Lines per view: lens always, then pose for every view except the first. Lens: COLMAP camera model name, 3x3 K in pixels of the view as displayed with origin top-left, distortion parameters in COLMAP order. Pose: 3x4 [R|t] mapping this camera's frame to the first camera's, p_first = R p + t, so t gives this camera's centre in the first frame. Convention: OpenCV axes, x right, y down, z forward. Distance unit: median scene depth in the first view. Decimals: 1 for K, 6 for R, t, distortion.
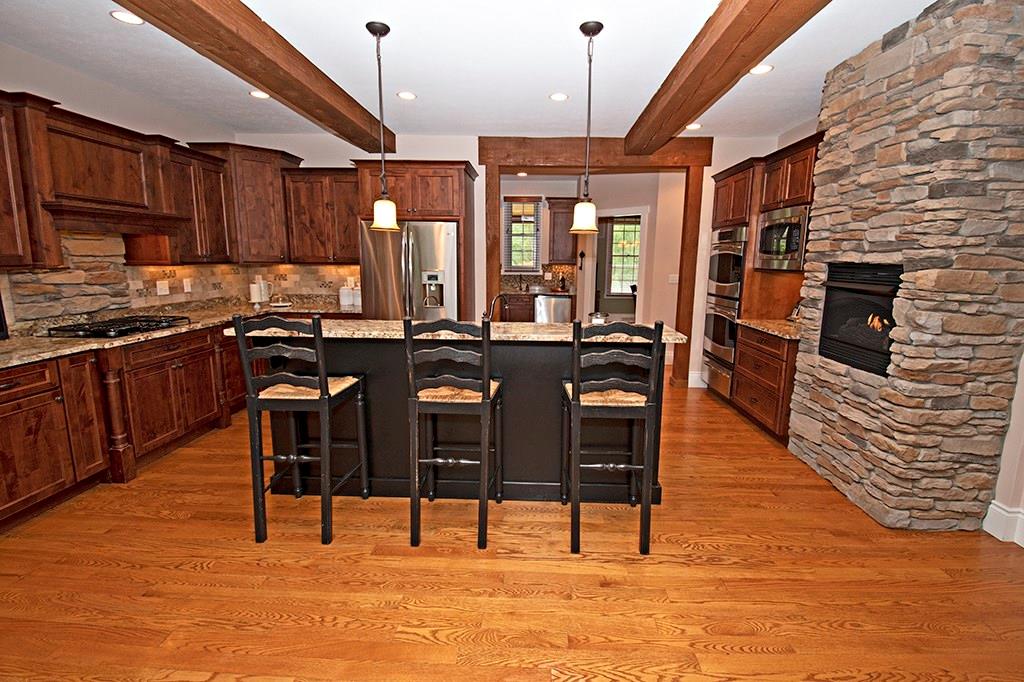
lens RADIAL K [[452.0, 0, 512.9], [0, 452.0, 331.1], [0, 0, 1]] dist [-0.001908, -0.004995]
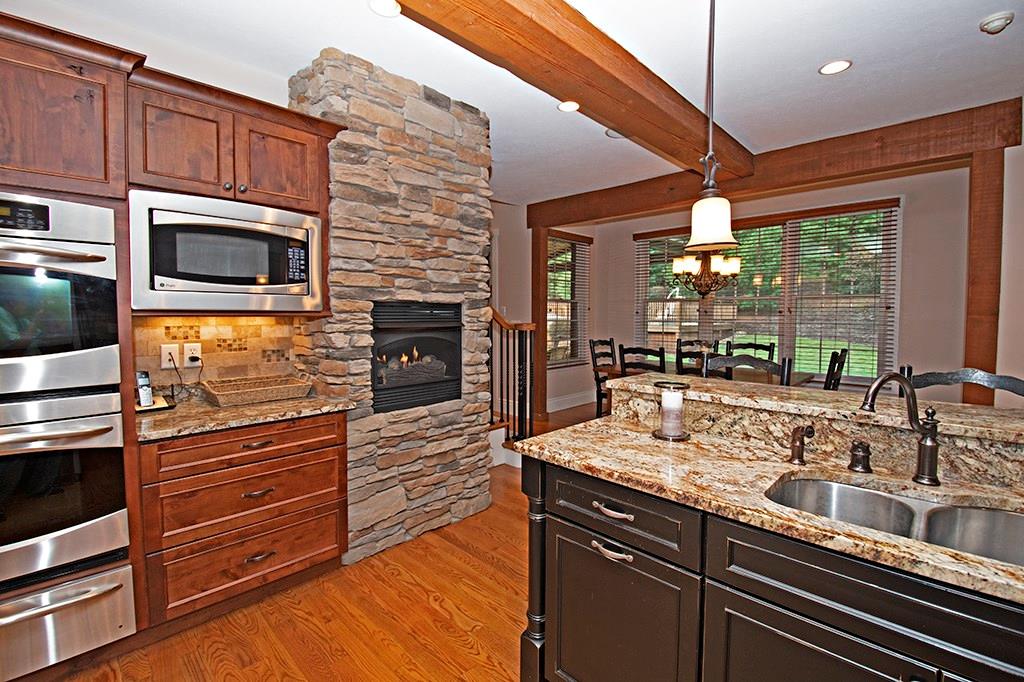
lens RADIAL K [[452.0, 0, 510.2], [0, 452.0, 332.6], [0, 0, 1]] dist [-0.001908, -0.004995]
pose [[-0.754066, -0.038774, 0.655654, -0.031914], [0.096079, 0.981005, 0.168515, -0.210723], [-0.649734, 0.190066, -0.736017, 1.460885]]
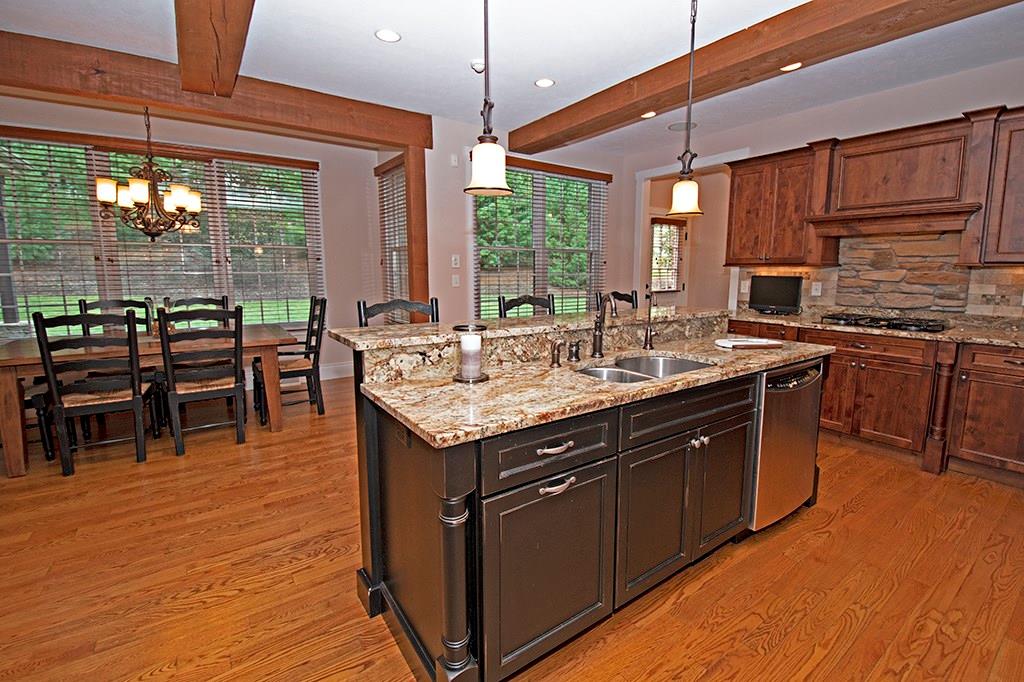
lens RADIAL K [[452.0, 0, 532.8], [0, 452.0, 331.0], [0, 0, 1]] dist [-0.001908, -0.004995]
pose [[-0.766957, 0.073750, -0.637446, 0.471740], [-0.113073, 0.962298, 0.247380, -0.175987], [0.631658, 0.261808, -0.729702, 1.386761]]
